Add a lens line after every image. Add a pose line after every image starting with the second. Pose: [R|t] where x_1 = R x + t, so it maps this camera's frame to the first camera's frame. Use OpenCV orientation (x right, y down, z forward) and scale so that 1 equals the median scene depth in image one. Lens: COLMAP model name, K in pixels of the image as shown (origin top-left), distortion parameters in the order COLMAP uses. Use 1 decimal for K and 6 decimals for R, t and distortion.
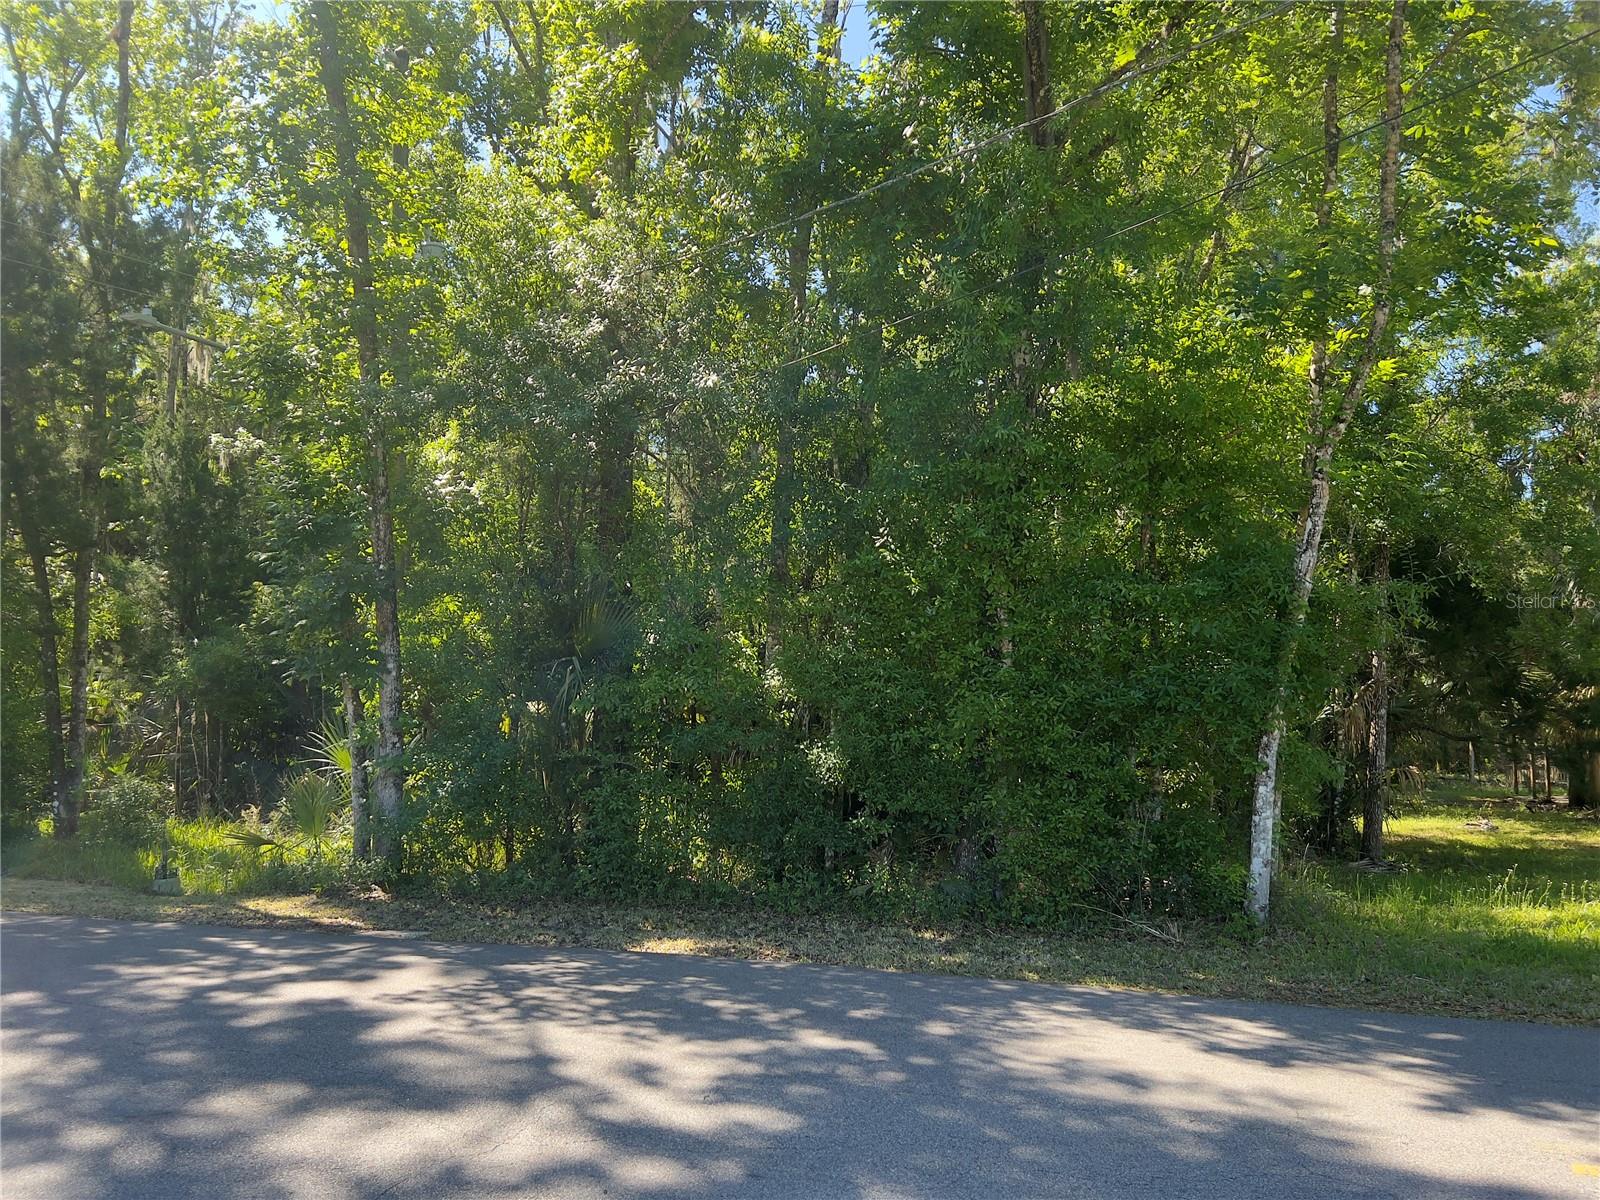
lens RADIAL K [[1192.8, 0, 804.8], [0, 1192.8, 602.5], [0, 0, 1]] dist [0.059862, -0.061538]
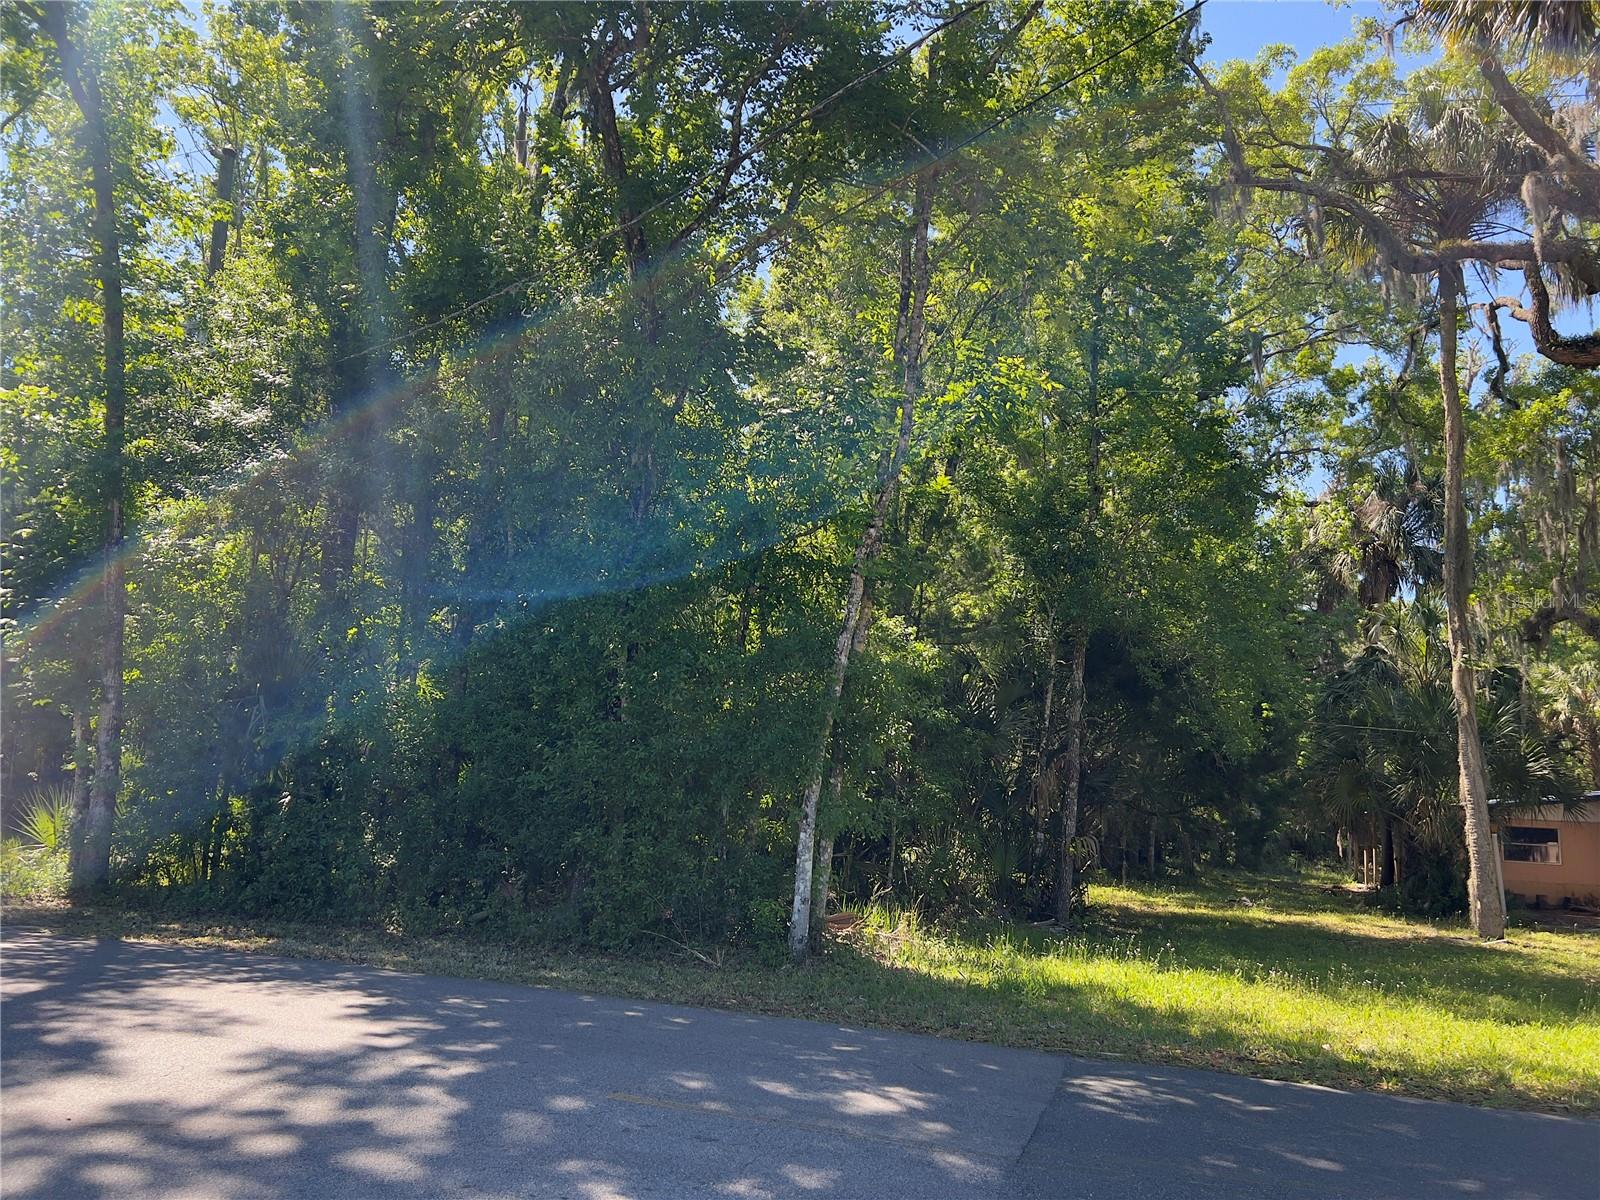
lens RADIAL K [[1197.6, 0, 814.0], [0, 1197.6, 601.1], [0, 0, 1]] dist [0.057791, -0.062839]
pose [[0.998732, 0.049444, 0.009497, 0.353721], [-0.048863, 0.997350, -0.053907, -0.009550], [-0.012137, 0.053374, 0.998501, -0.166067]]
